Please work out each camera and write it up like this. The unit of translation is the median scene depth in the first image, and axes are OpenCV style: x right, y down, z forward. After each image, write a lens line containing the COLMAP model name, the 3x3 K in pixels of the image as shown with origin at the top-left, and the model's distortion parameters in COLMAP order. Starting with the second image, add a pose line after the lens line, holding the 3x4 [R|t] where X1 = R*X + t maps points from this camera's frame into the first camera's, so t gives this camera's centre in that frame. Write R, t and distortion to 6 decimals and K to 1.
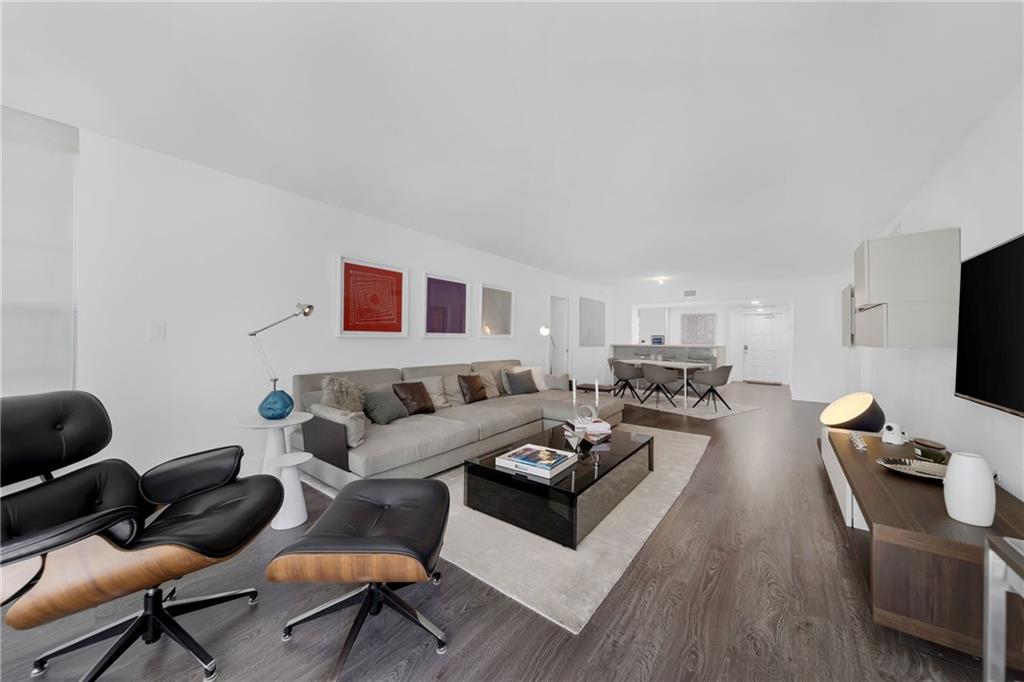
lens RADIAL K [[351.5, 0, 515.3], [0, 351.5, 336.5], [0, 0, 1]] dist [0.022796, 0.000006]
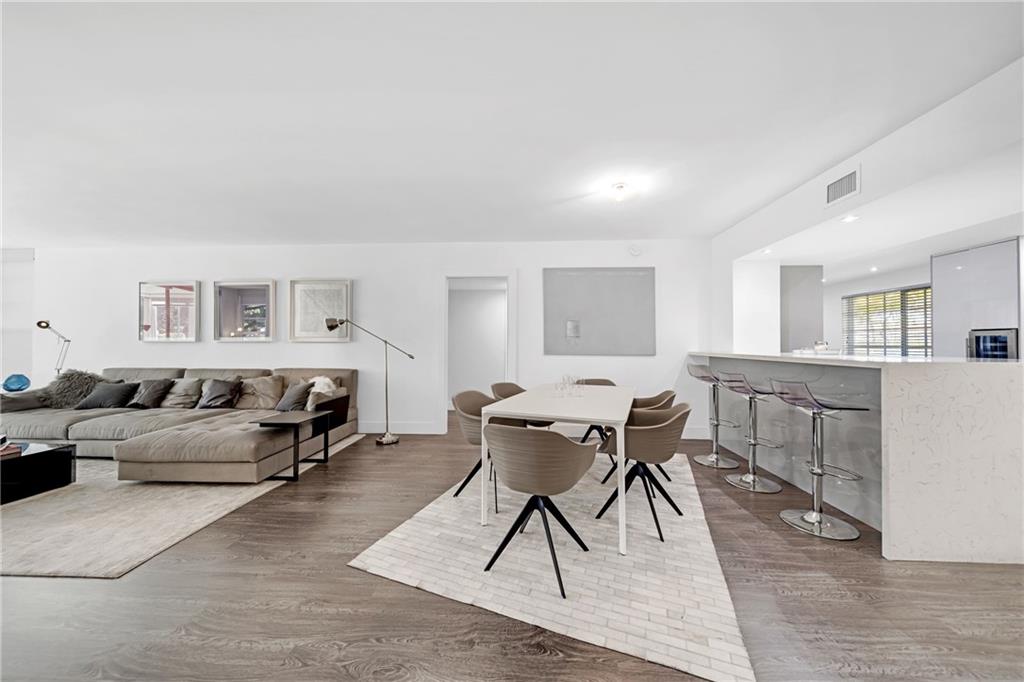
lens RADIAL K [[356.0, 0, 508.9], [0, 356.0, 339.9], [0, 0, 1]] dist [0.000510, -0.000091]
pose [[0.547537, -0.020113, -0.836539, 1.008095], [0.008829, 0.999794, -0.018259, 0.020336], [0.836735, 0.002611, 0.547602, 1.012169]]
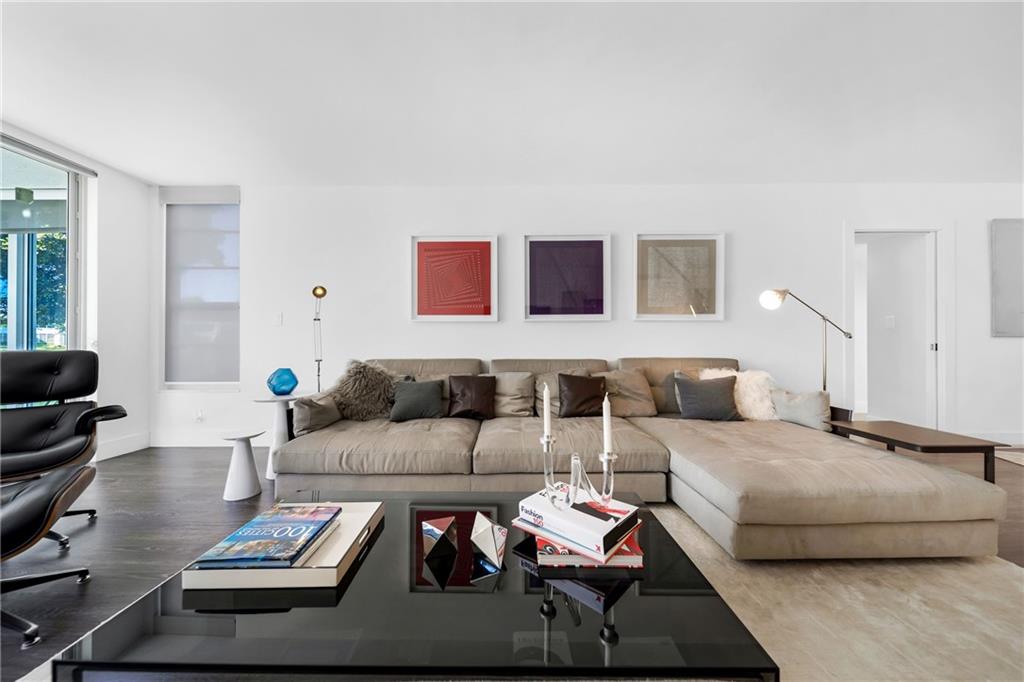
lens RADIAL K [[361.3, 0, 504.0], [0, 361.3, 338.3], [0, 0, 1]] dist [-0.001222, -0.000136]
pose [[0.593347, -0.012880, -0.804843, 0.292340], [0.013971, 0.999886, -0.005702, 0.037397], [0.804825, -0.007861, 0.593460, 0.427403]]
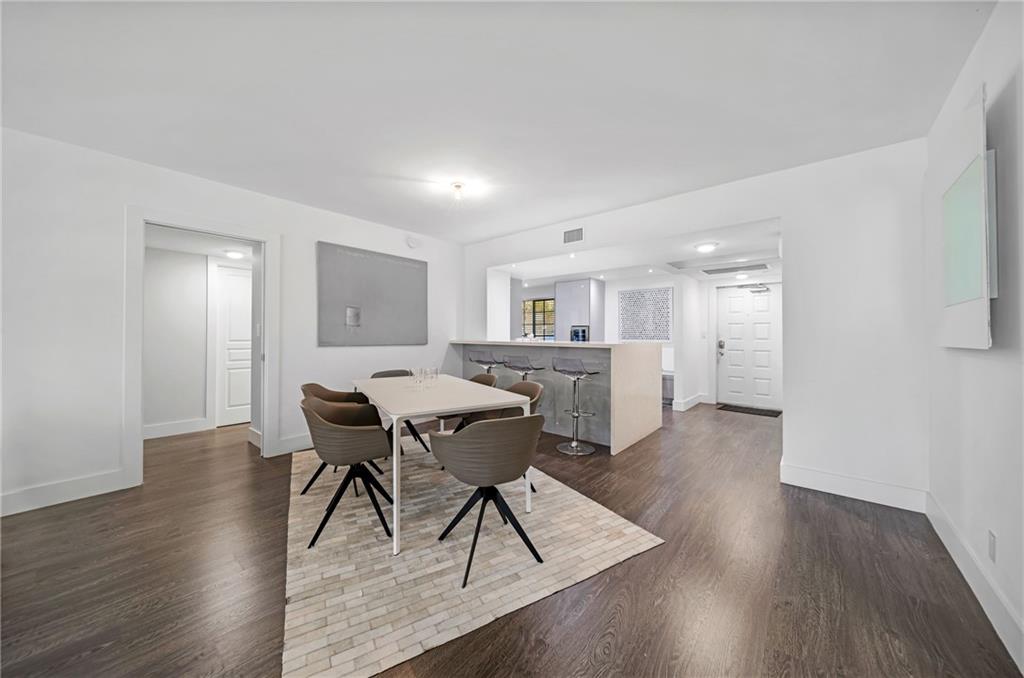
lens RADIAL K [[355.0, 0, 507.3], [0, 355.0, 332.3], [0, 0, 1]] dist [-0.001578, -0.000338]
pose [[0.997326, -0.008713, -0.072562, 0.747224], [0.008730, 0.999962, -0.000078, 0.015674], [0.072559, -0.000556, 0.997364, 0.868006]]
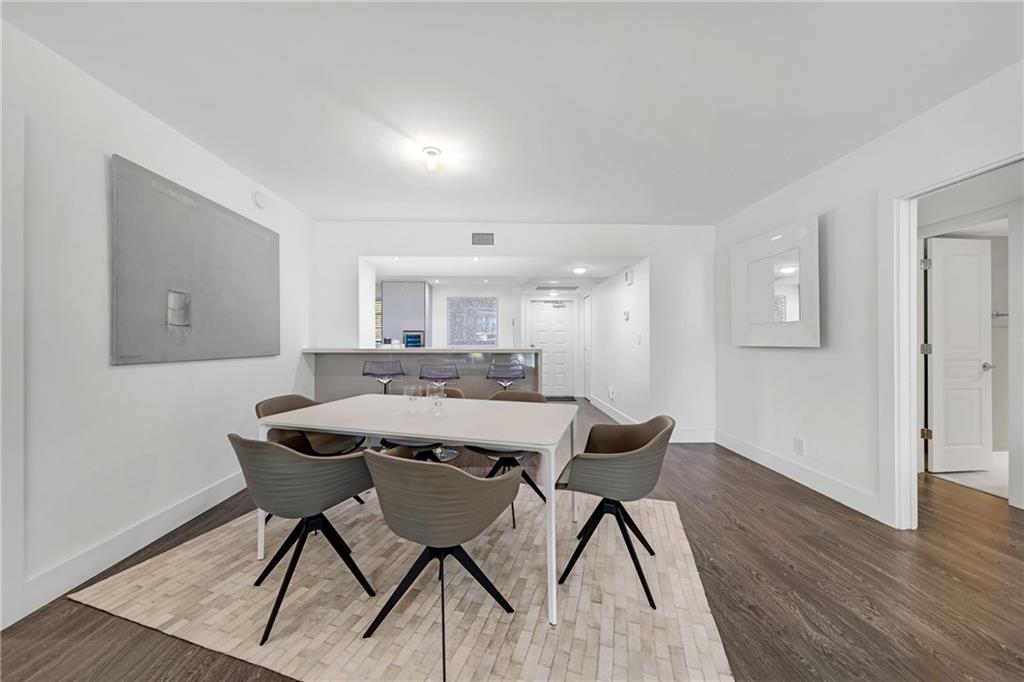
lens RADIAL K [[352.0, 0, 514.4], [0, 352.0, 338.9], [0, 0, 1]] dist [-0.006100, -0.000211]
pose [[0.778392, -0.009211, 0.627711, 0.393278], [0.004385, 0.999948, 0.009235, 0.012663], [-0.627764, -0.004437, 0.778391, 1.033777]]
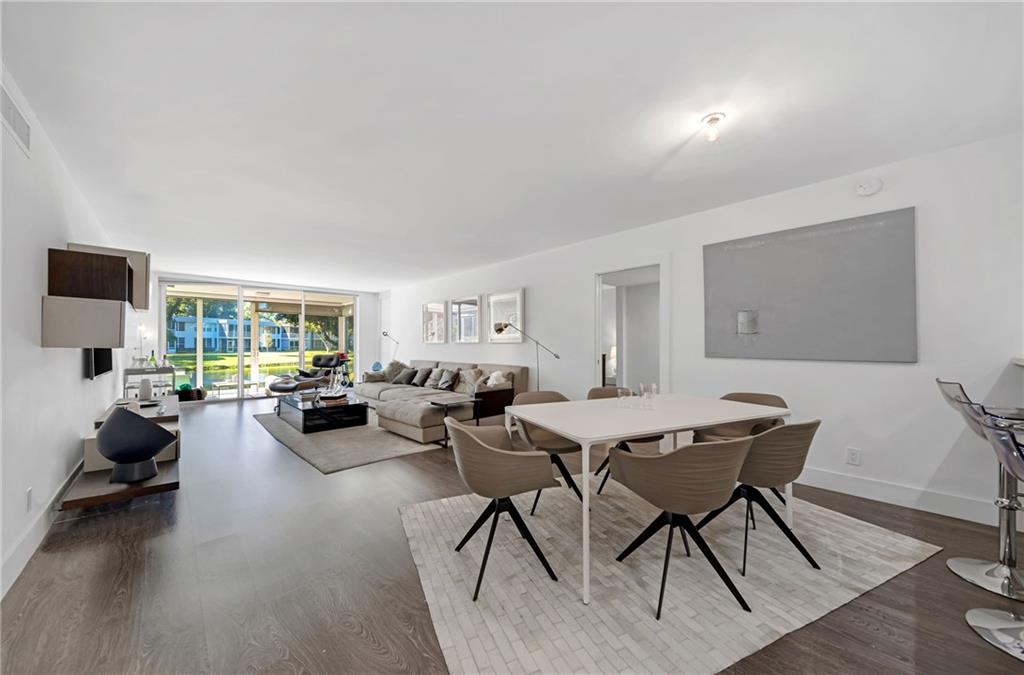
lens RADIAL K [[363.4, 0, 503.3], [0, 363.4, 342.0], [0, 0, 1]] dist [0.000211, -0.000114]
pose [[-0.192724, -0.015500, -0.981131, 1.082754], [0.007386, 0.999824, -0.017246, 0.021734], [0.981225, -0.010570, -0.192576, 1.331553]]
